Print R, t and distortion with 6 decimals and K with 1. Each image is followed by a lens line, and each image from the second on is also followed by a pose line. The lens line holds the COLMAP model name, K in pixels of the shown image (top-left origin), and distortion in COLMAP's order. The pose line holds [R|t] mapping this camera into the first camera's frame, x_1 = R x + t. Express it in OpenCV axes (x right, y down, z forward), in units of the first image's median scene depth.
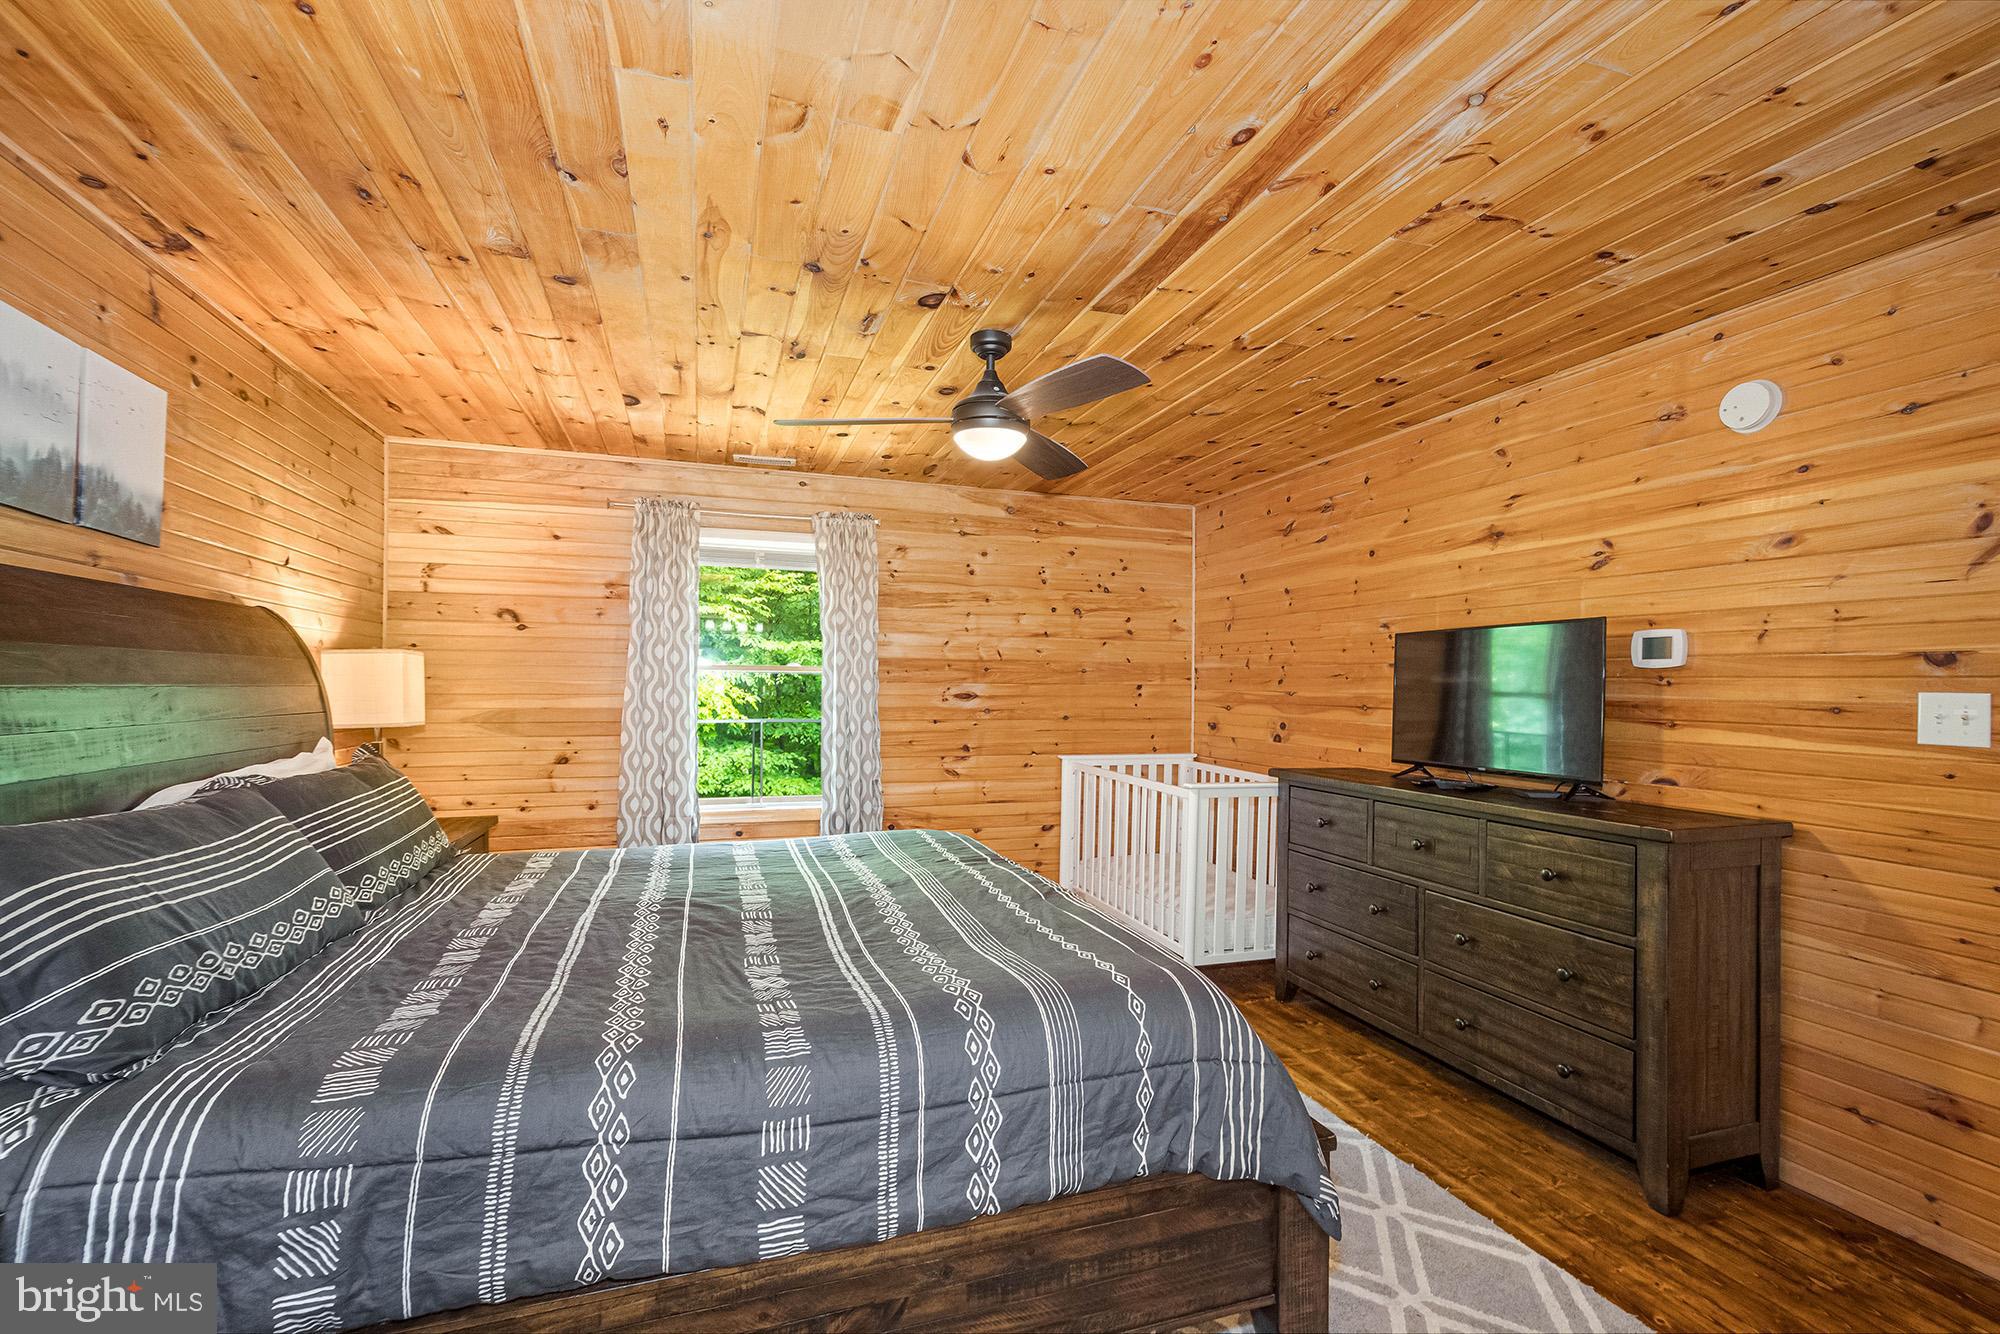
lens RADIAL K [[890.7, 0, 1018.5], [0, 890.7, 676.0], [0, 0, 1]] dist [0.002038, -0.000358]
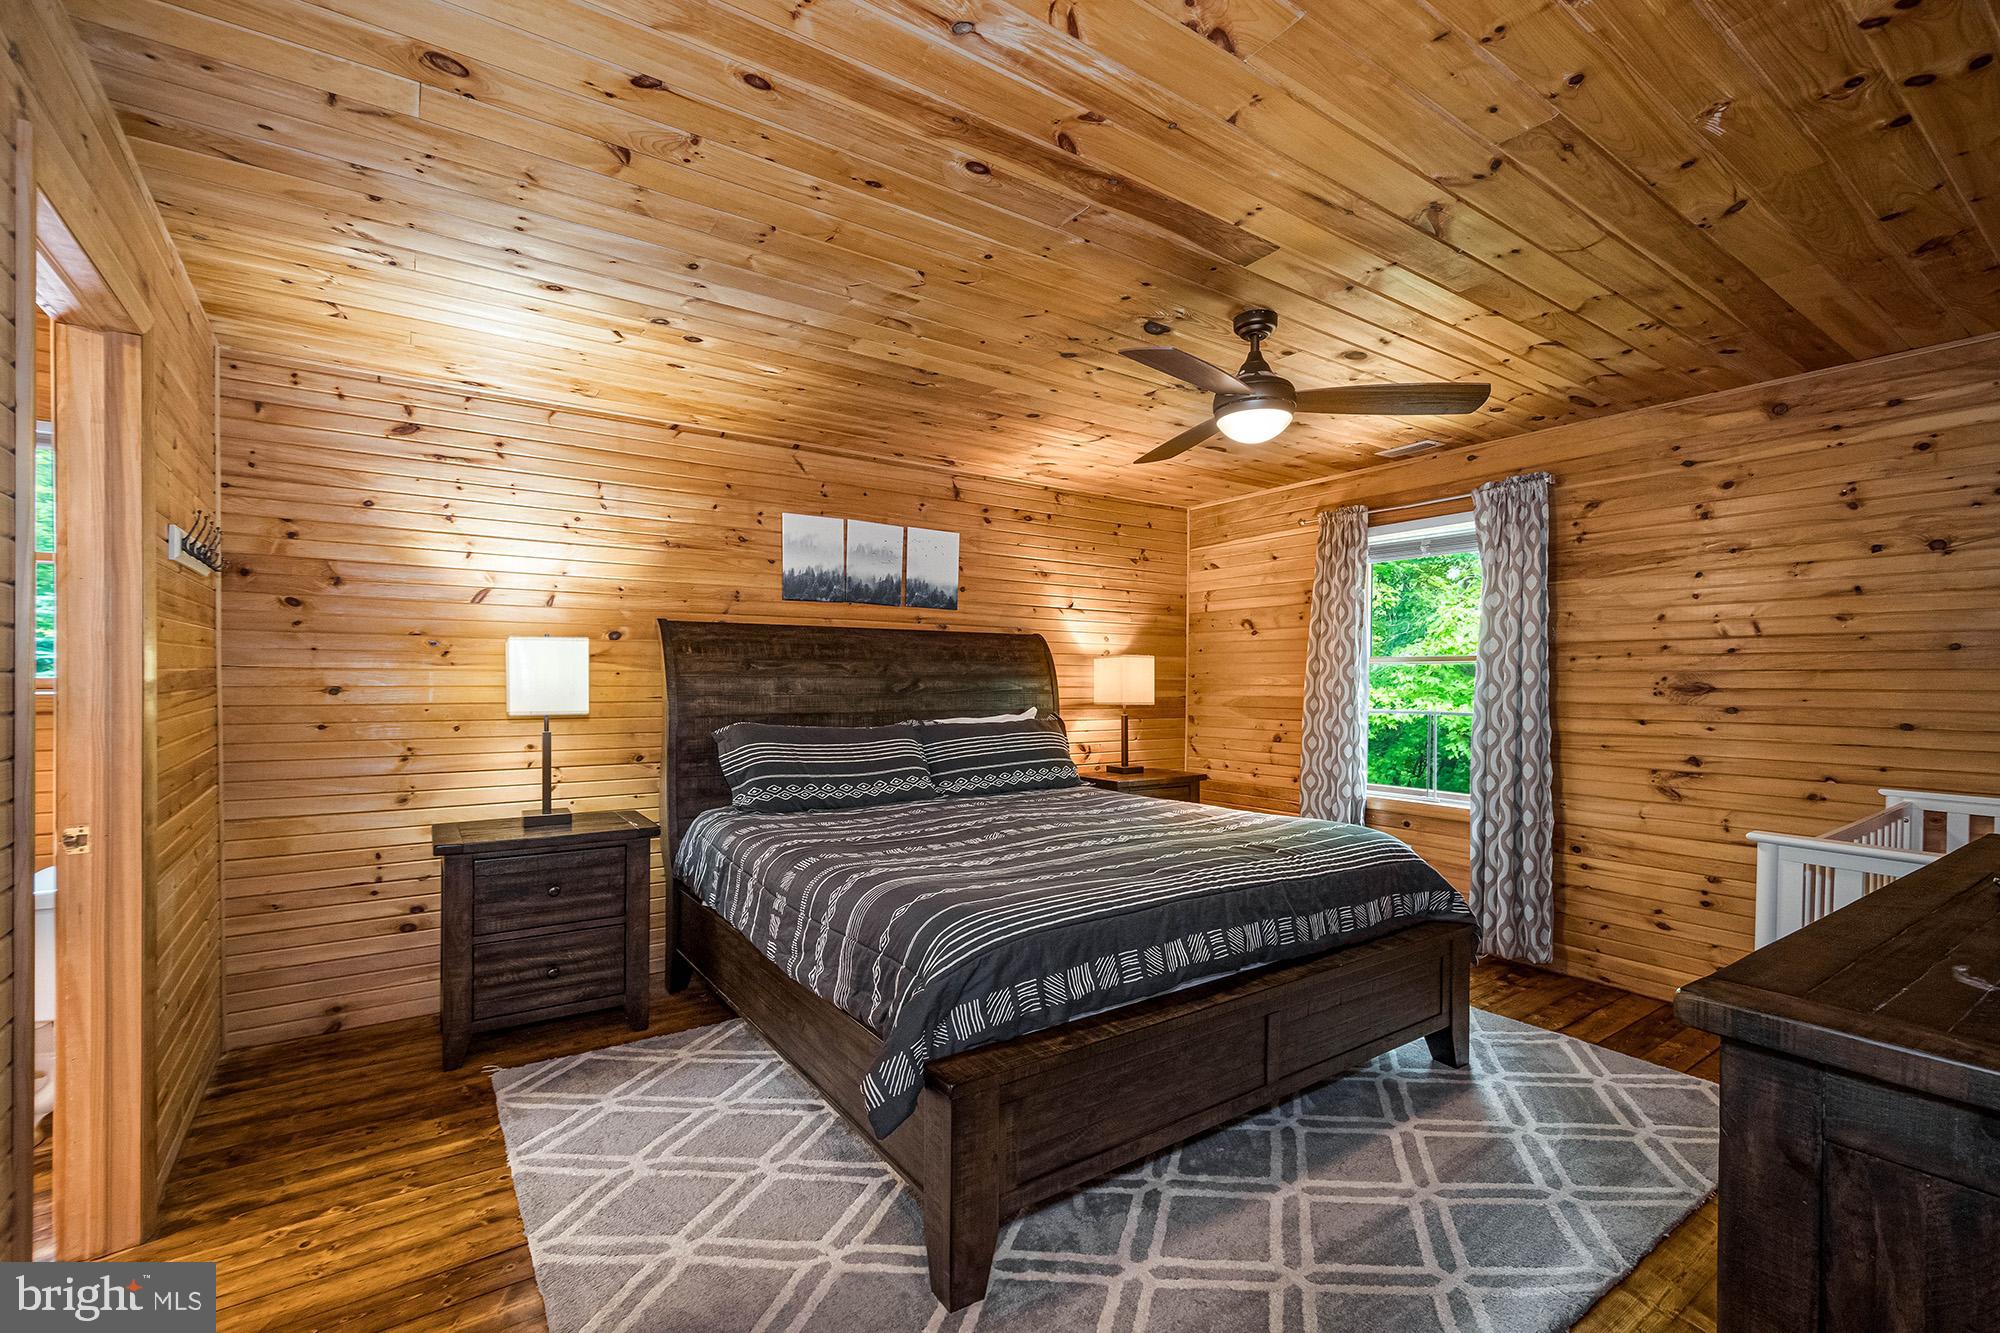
lens RADIAL K [[890.7, 0, 1014.0], [0, 890.7, 671.9], [0, 0, 1]] dist [0.002038, -0.000358]
pose [[0.258482, -0.016560, -0.965874, 0.593238], [0.009617, 0.999848, -0.014568, 0.016972], [0.965968, -0.005523, 0.258602, 0.339080]]
